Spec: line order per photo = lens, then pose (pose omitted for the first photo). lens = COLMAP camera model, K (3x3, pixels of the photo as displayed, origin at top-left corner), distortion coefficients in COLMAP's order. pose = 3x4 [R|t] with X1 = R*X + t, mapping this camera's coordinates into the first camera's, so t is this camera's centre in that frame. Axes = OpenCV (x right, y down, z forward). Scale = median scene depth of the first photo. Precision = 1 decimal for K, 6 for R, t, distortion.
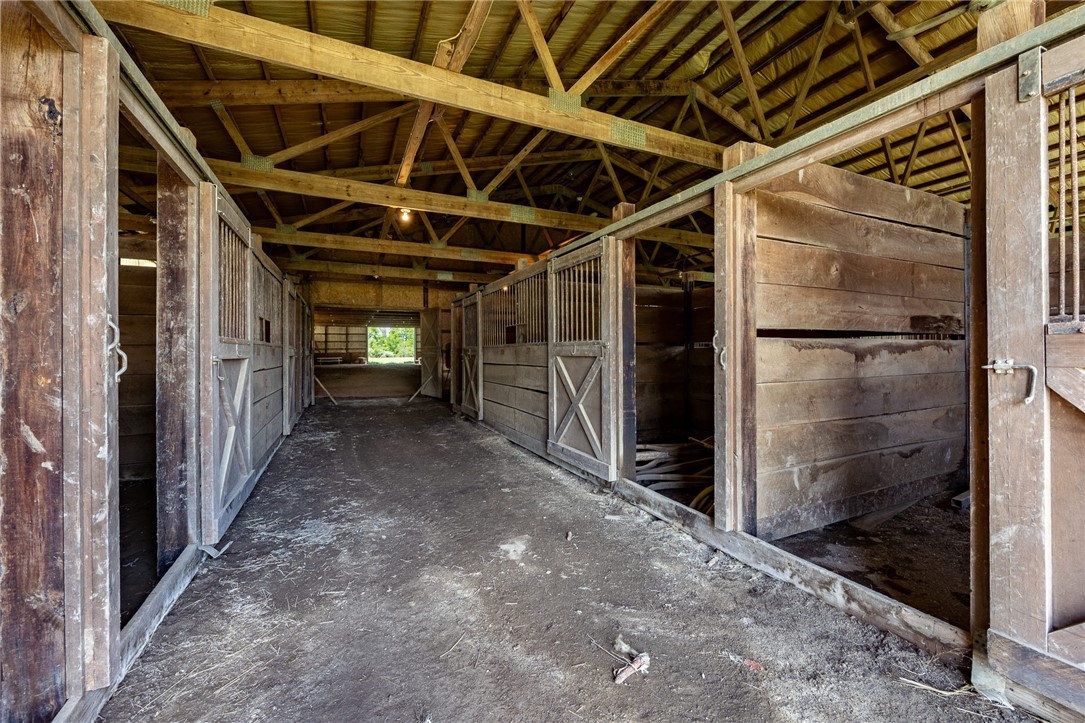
lens RADIAL K [[422.9, 0, 547.3], [0, 422.9, 352.7], [0, 0, 1]] dist [-0.002626, -0.000060]
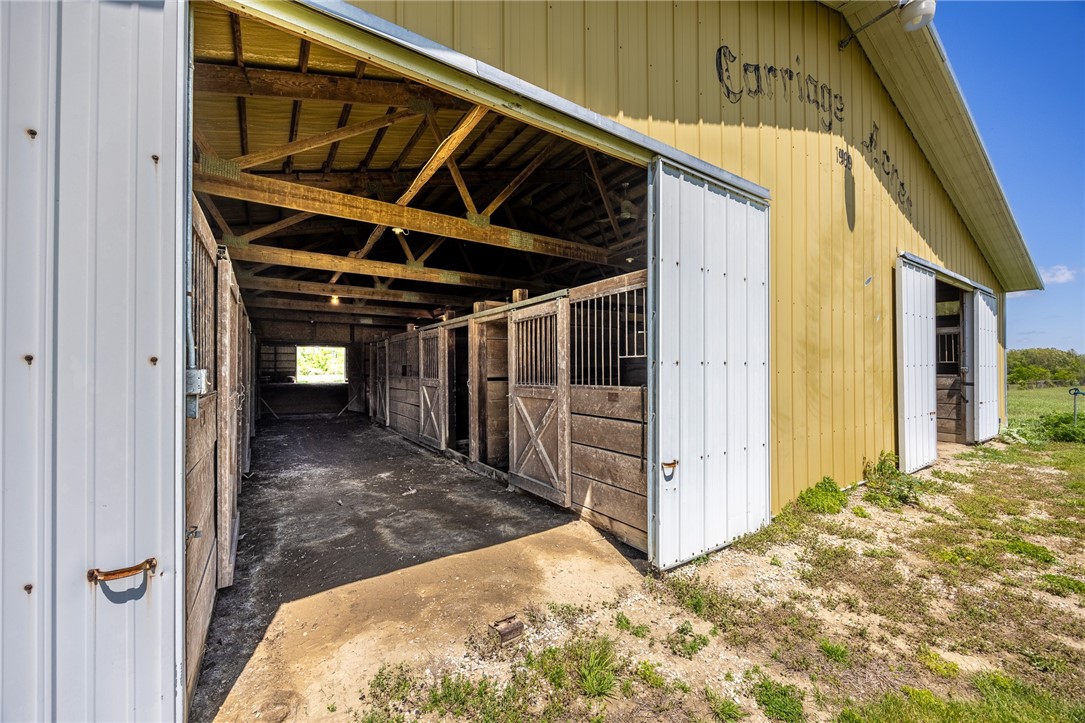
lens RADIAL K [[422.9, 0, 536.4], [0, 422.9, 362.6], [0, 0, 1]] dist [-0.002626, -0.000060]
pose [[0.992851, -0.000286, 0.119361, 0.253455], [0.001977, 0.999899, -0.014049, -0.056609], [-0.119345, 0.014184, 0.992751, -0.743741]]
